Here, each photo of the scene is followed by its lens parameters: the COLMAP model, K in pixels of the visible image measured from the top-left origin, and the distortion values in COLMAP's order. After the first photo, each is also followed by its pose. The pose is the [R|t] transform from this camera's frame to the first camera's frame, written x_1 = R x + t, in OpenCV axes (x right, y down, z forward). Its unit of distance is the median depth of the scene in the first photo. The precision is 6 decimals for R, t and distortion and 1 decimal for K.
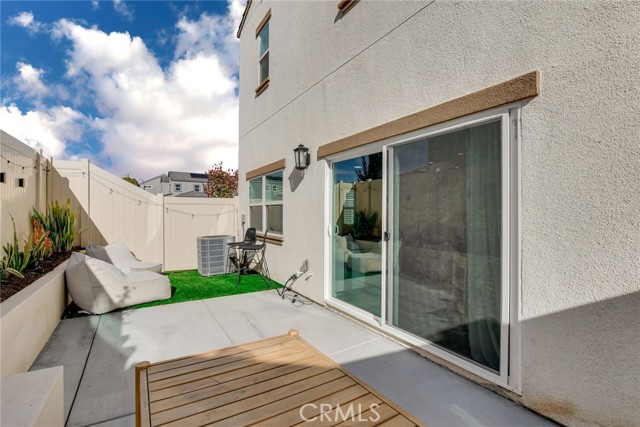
lens RADIAL K [[284.3, 0, 319.3], [0, 284.3, 215.6], [0, 0, 1]] dist [-0.016800, 0.000091]
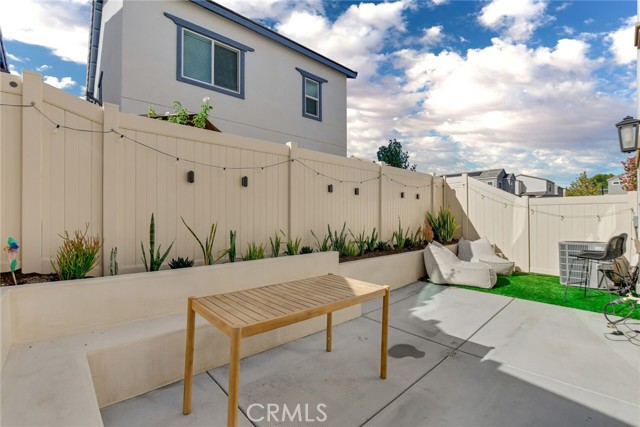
lens RADIAL K [[288.7, 0, 310.6], [0, 288.7, 220.3], [0, 0, 1]] dist [-0.017045, -0.000518]
pose [[0.152314, 0.011215, -0.988269, 0.547573], [-0.006743, 0.999924, 0.010308, 0.010226], [0.988309, 0.005094, 0.152378, 0.119792]]
